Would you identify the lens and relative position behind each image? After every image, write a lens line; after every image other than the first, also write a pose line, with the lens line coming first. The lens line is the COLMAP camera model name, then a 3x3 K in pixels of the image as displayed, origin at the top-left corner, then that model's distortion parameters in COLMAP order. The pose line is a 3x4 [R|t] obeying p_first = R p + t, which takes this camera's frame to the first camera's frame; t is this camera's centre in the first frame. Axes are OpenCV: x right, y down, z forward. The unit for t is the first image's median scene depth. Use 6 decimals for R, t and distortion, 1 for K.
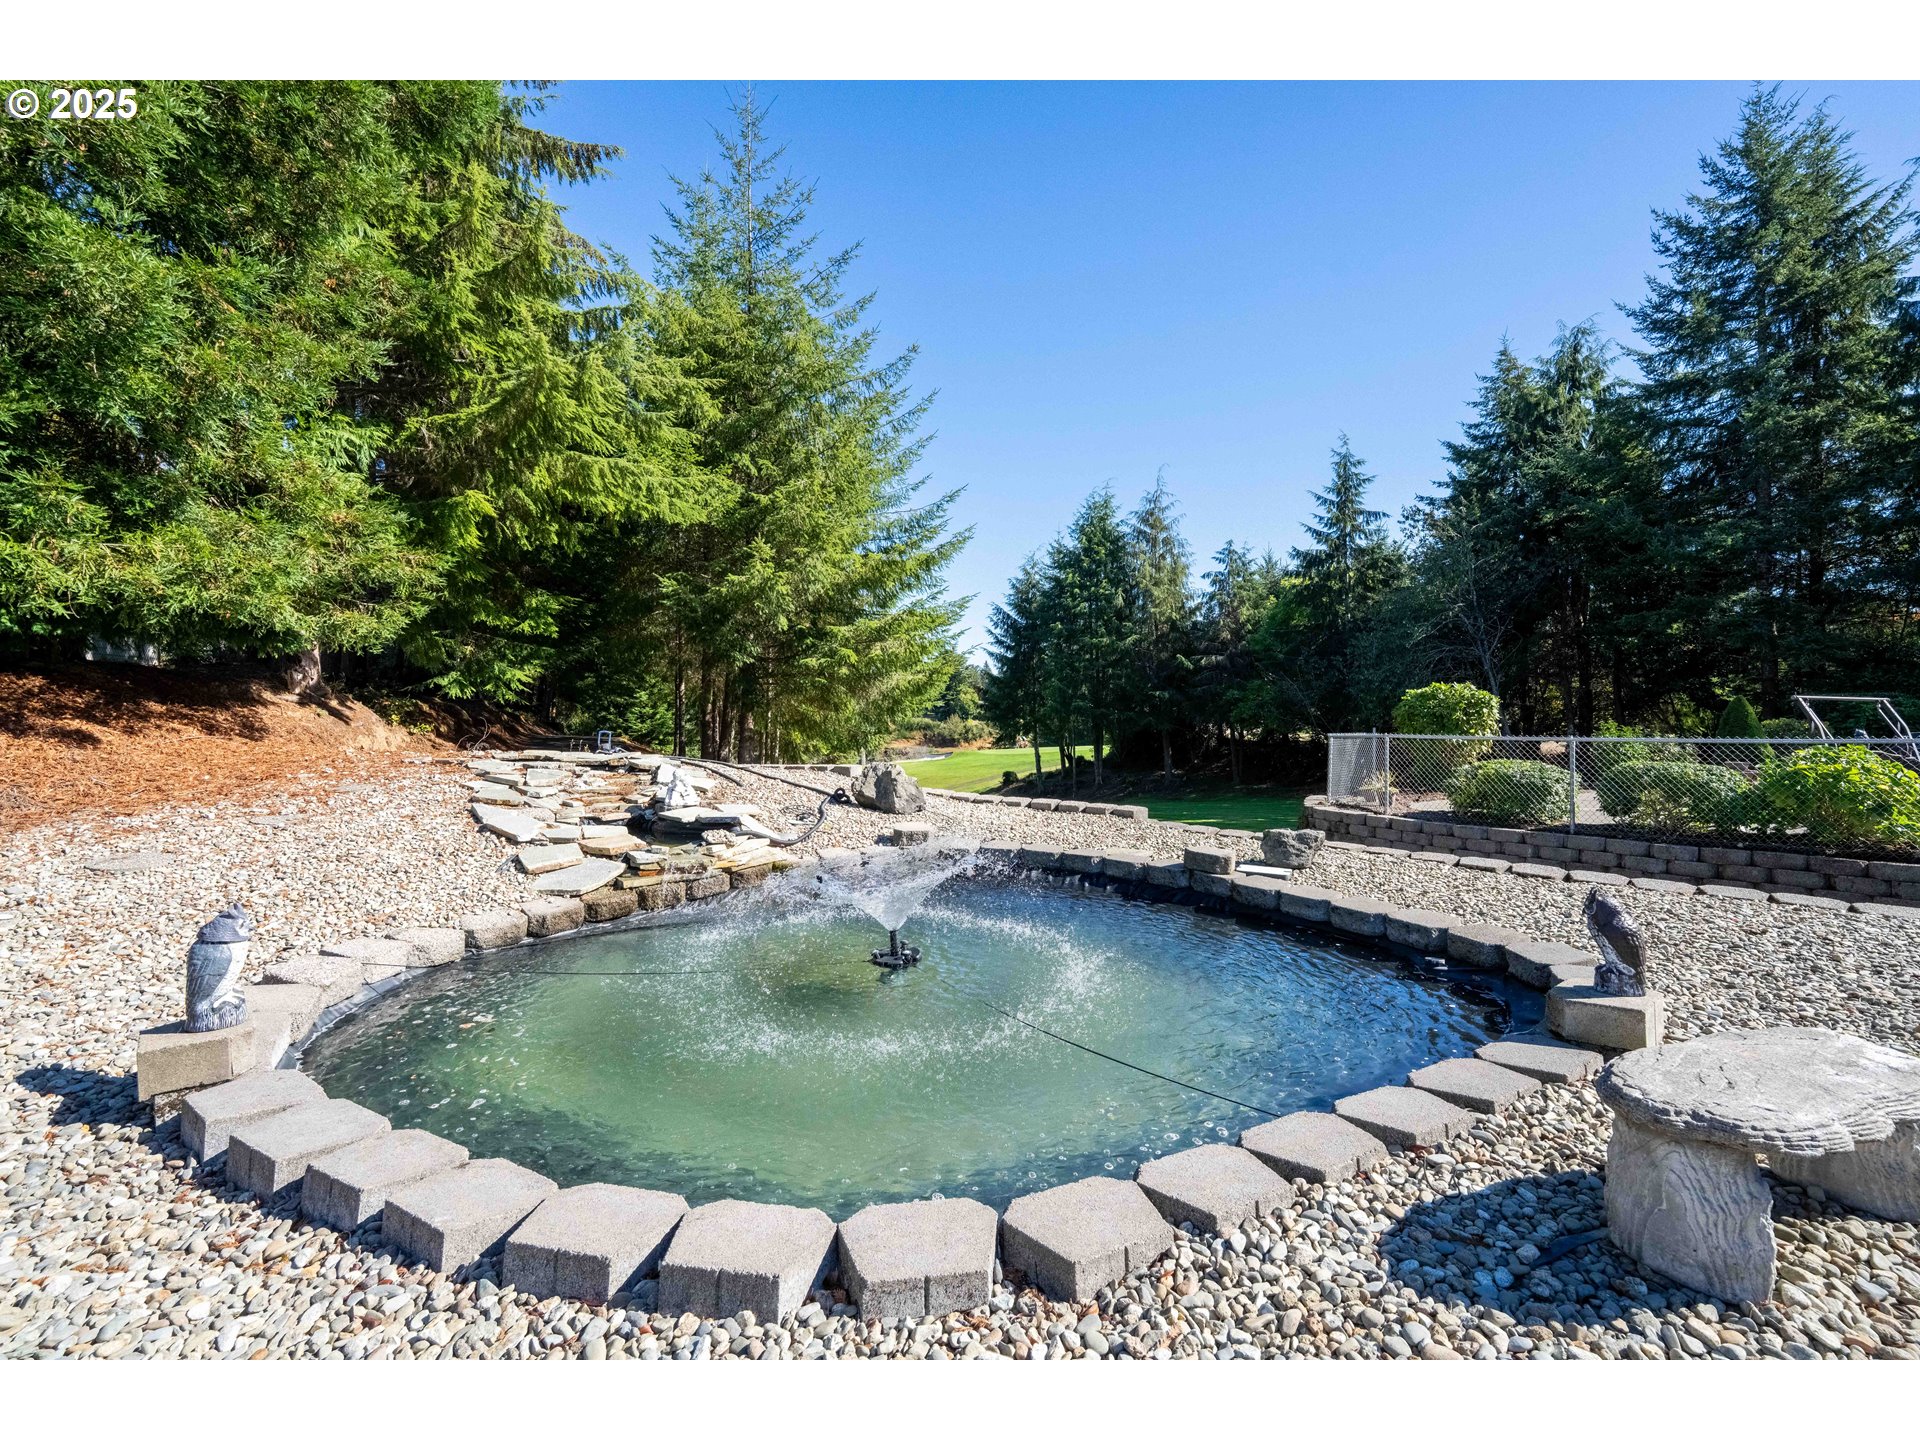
lens RADIAL K [[775.9, 0, 963.9], [0, 775.9, 721.7], [0, 0, 1]] dist [-0.002821, -0.000125]
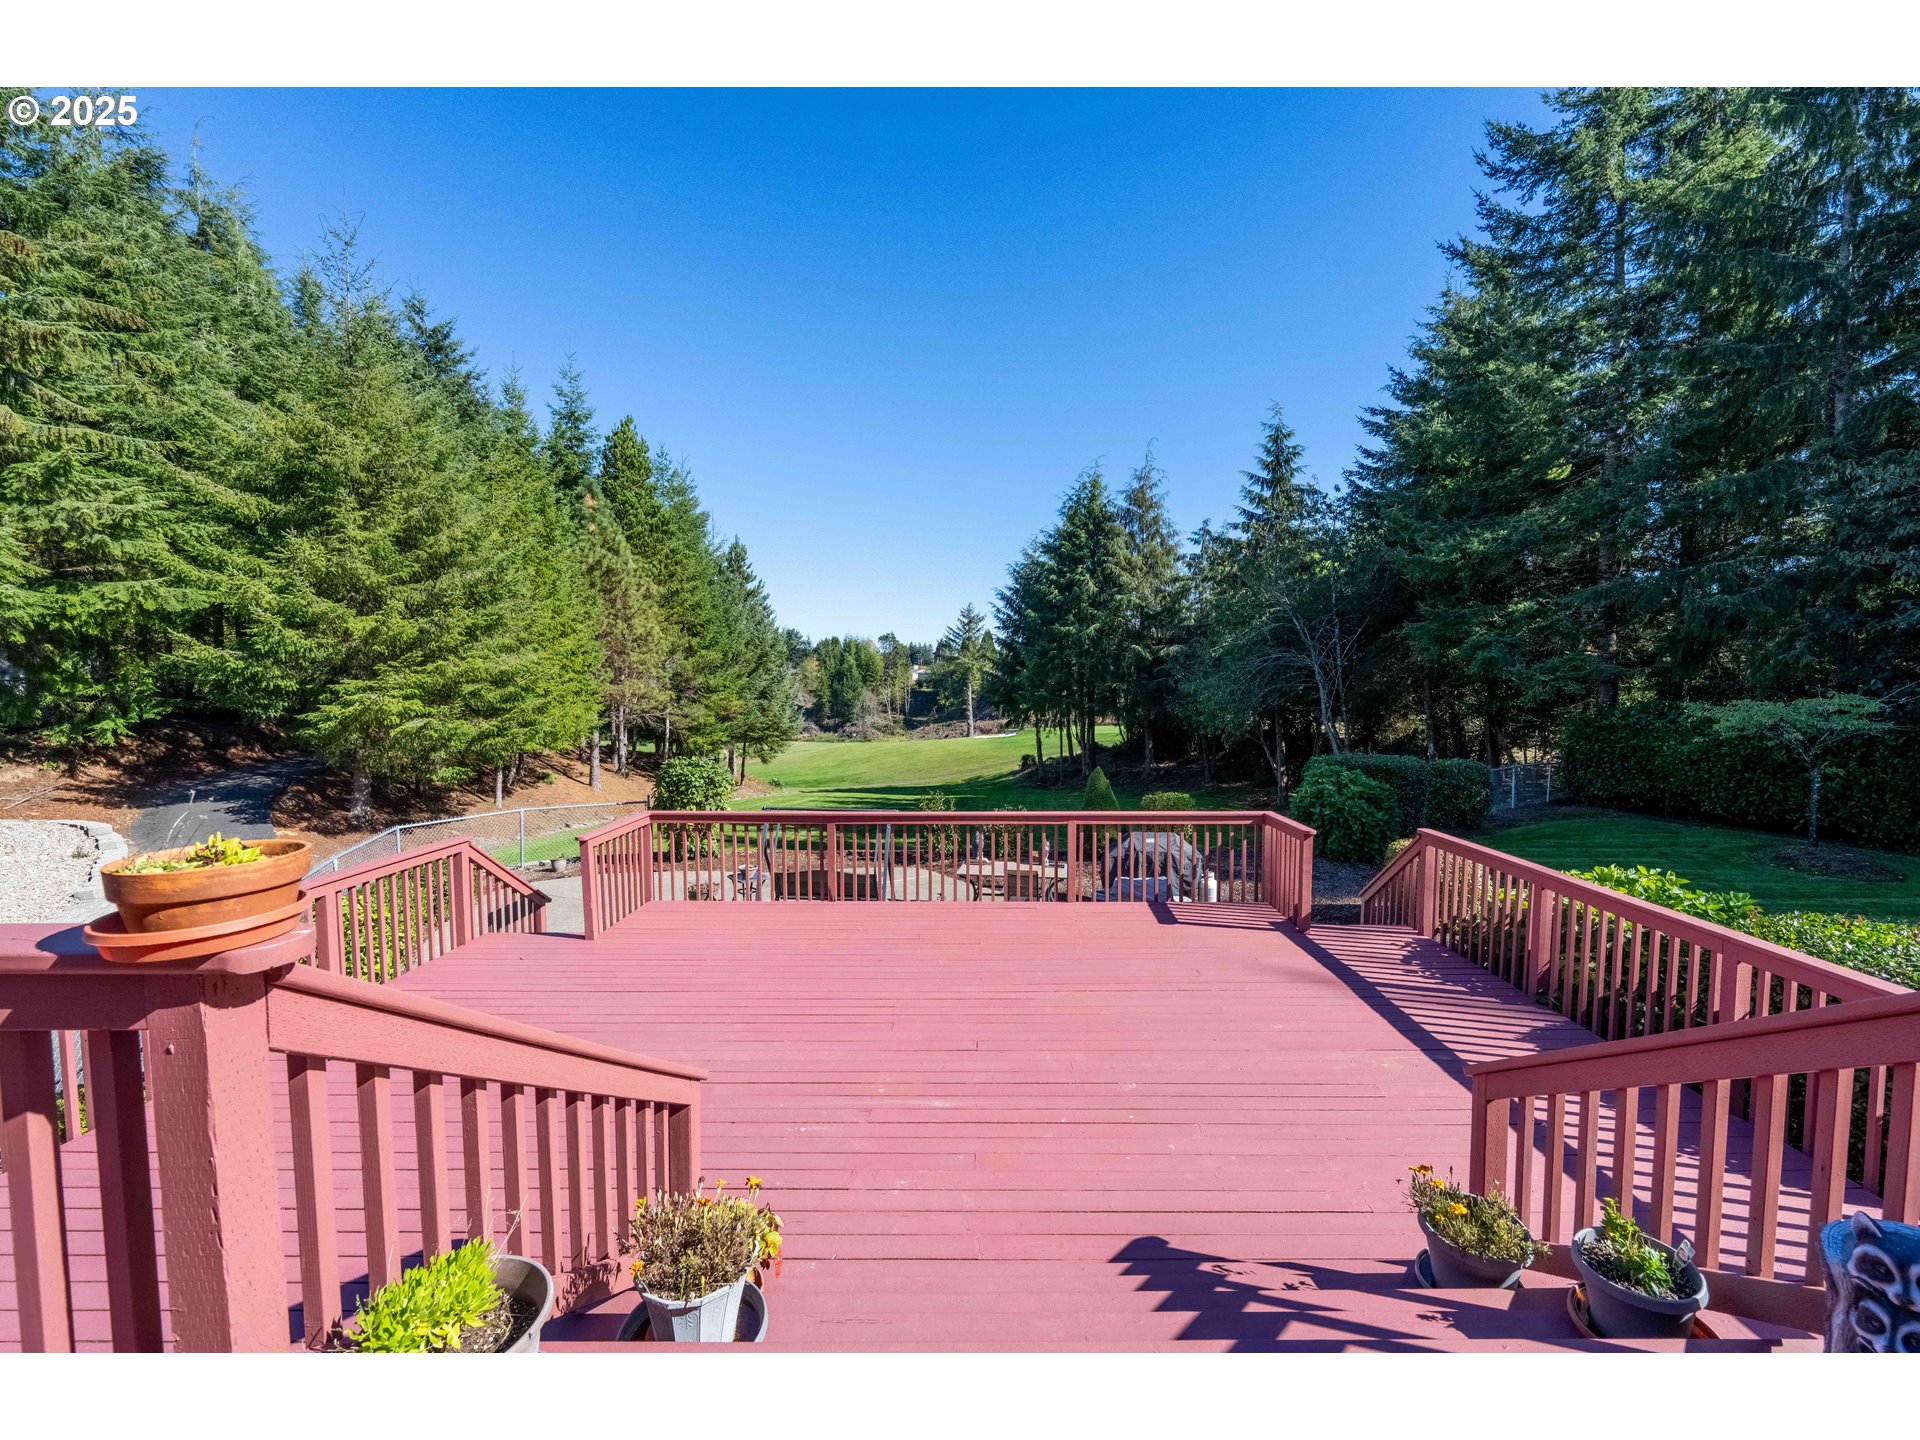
lens RADIAL K [[782.7, 0, 984.1], [0, 782.7, 717.2], [0, 0, 1]] dist [0.000737, -0.000108]
pose [[0.969633, 0.014300, -0.244144, 0.304798], [-0.003048, 0.998918, 0.046404, -0.038221], [0.244544, -0.044251, 0.968628, 0.015577]]
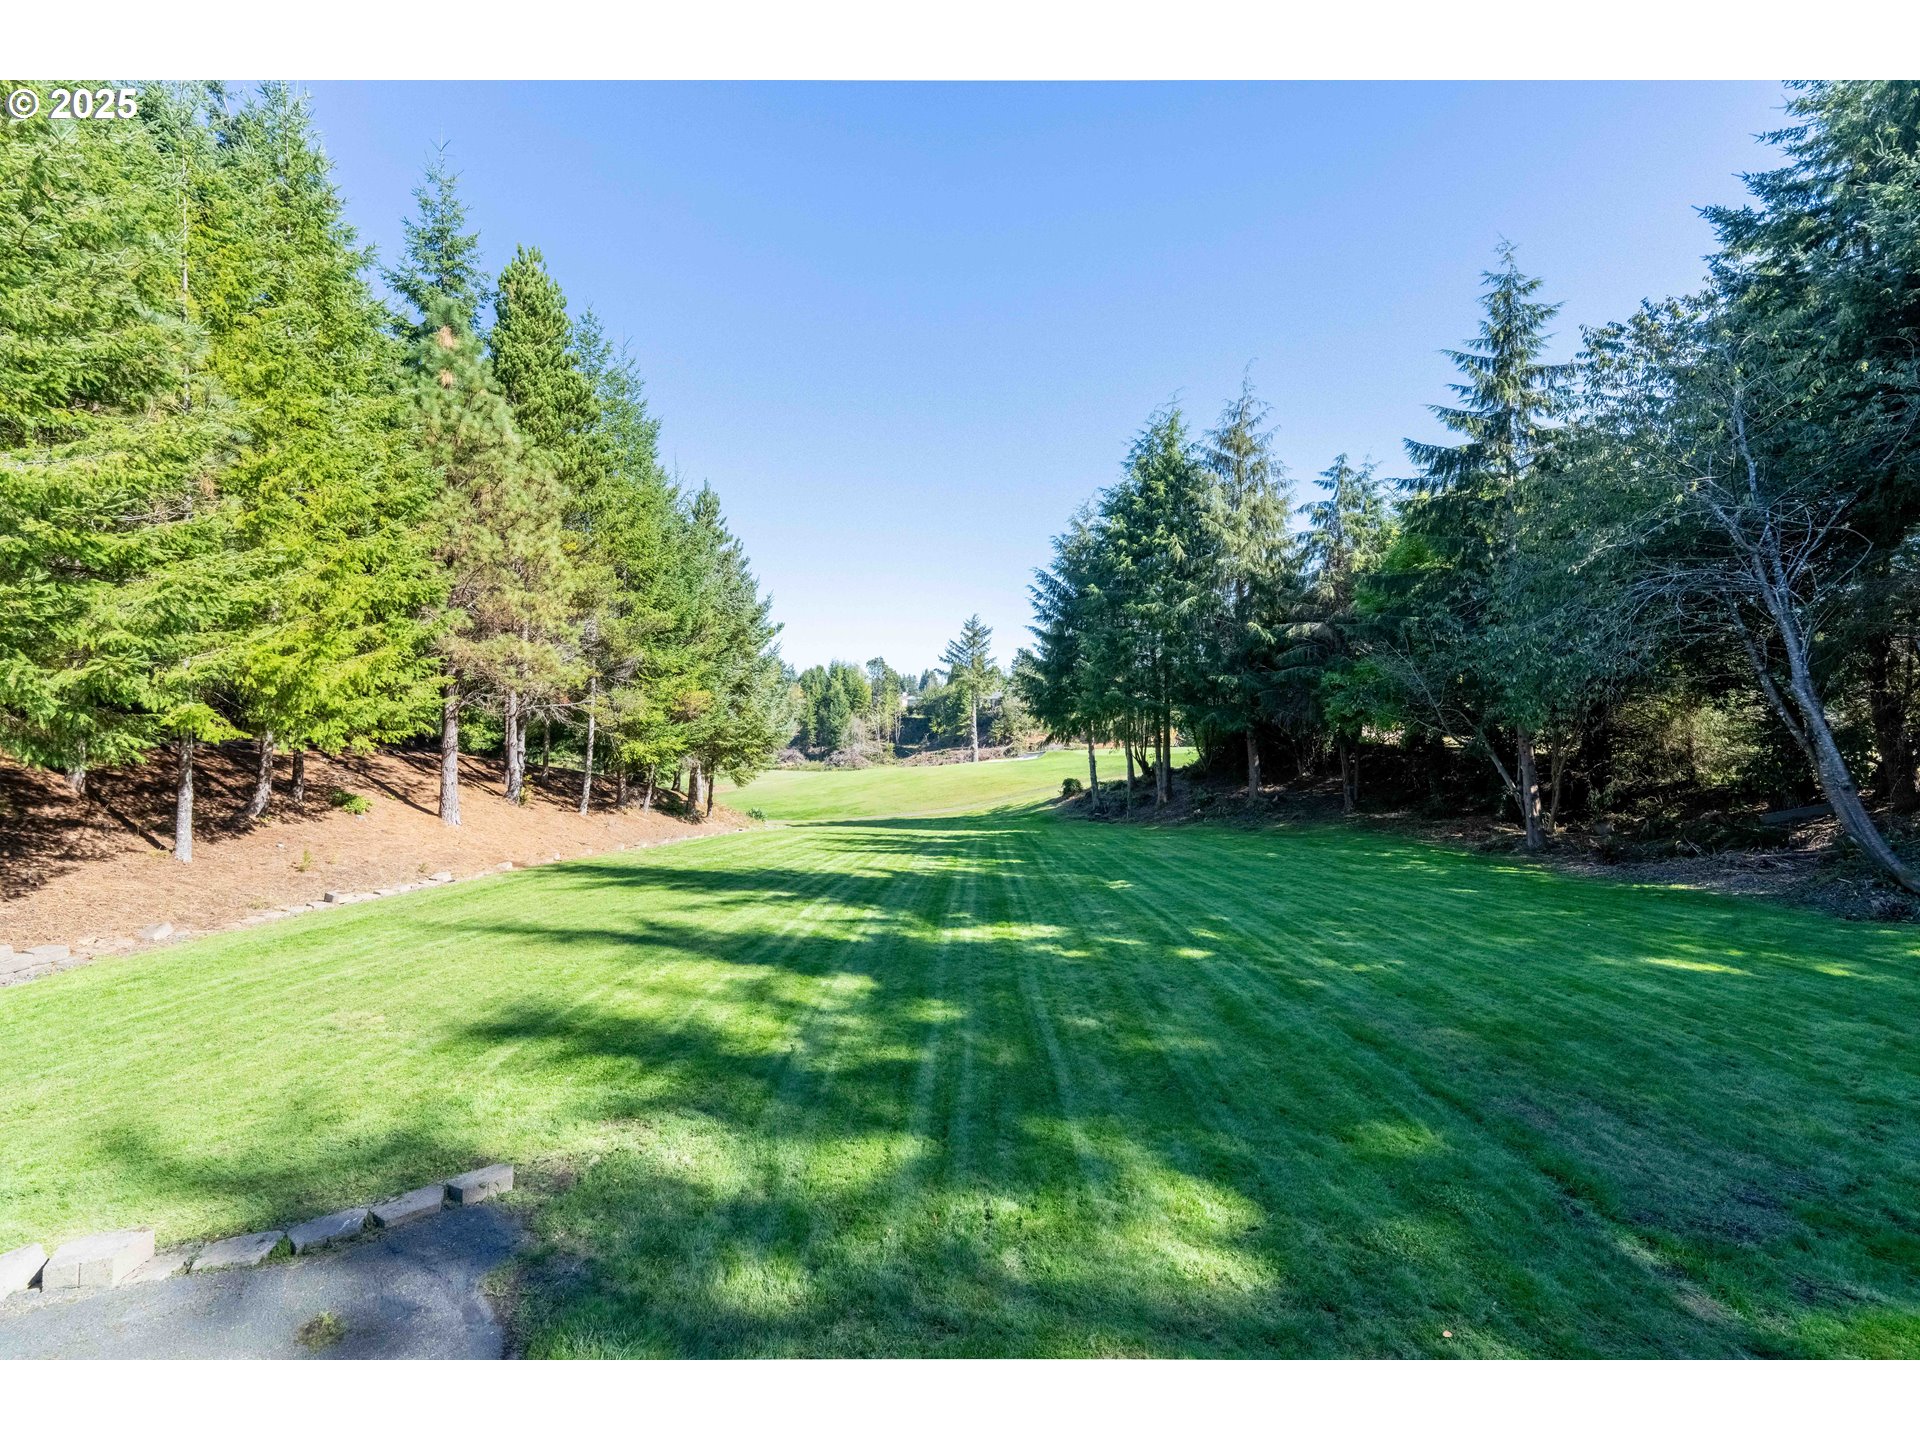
lens RADIAL K [[773.4, 0, 960.0], [0, 773.4, 720.0], [0, 0, 1]] dist [-0.000316, -0.000083]
pose [[0.968087, 0.004230, -0.250580, 0.181168], [-0.002343, 0.999967, 0.007830, -0.003995], [0.250605, -0.006993, 0.968064, 0.242690]]
